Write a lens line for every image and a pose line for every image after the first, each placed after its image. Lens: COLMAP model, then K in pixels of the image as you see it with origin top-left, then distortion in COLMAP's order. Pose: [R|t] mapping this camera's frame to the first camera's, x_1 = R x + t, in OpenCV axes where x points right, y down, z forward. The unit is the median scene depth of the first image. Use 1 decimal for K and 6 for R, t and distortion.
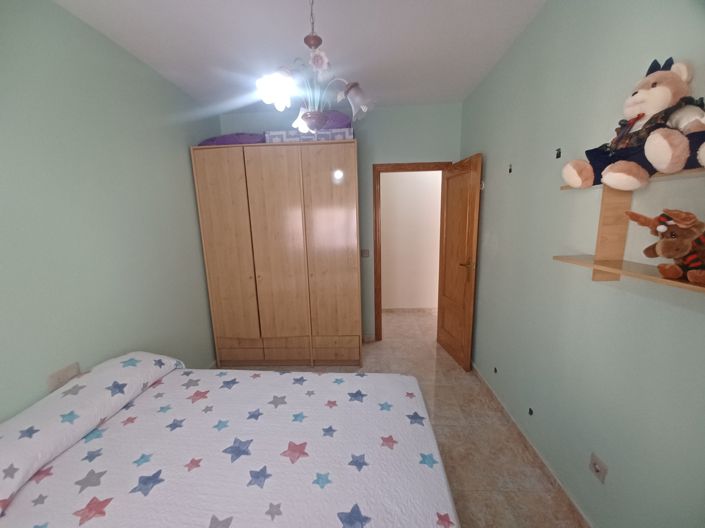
lens RADIAL K [[275.9, 0, 351.2], [0, 275.9, 267.6], [0, 0, 1]] dist [0.016573, -0.015301]
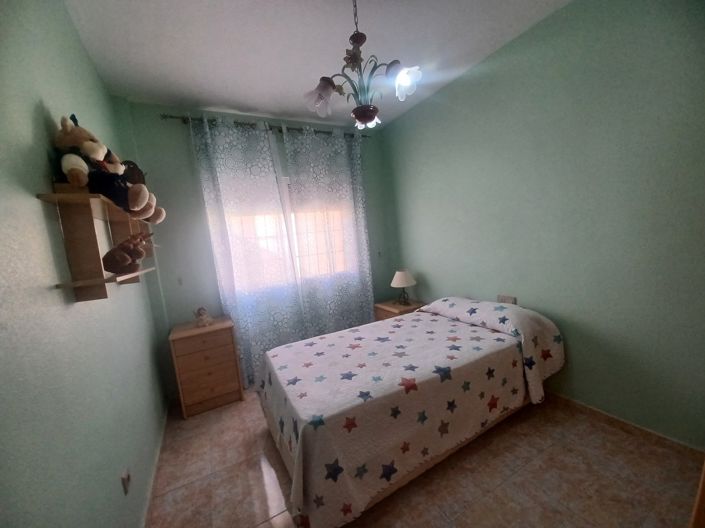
lens RADIAL K [[275.9, 0, 351.2], [0, 275.9, 267.6], [0, 0, 1]] dist [0.016573, -0.015301]
pose [[-0.849092, 0.161420, -0.502977, 0.527701], [0.028560, 0.964803, 0.261420, -0.252544], [0.527472, 0.207604, -0.823816, 1.950733]]
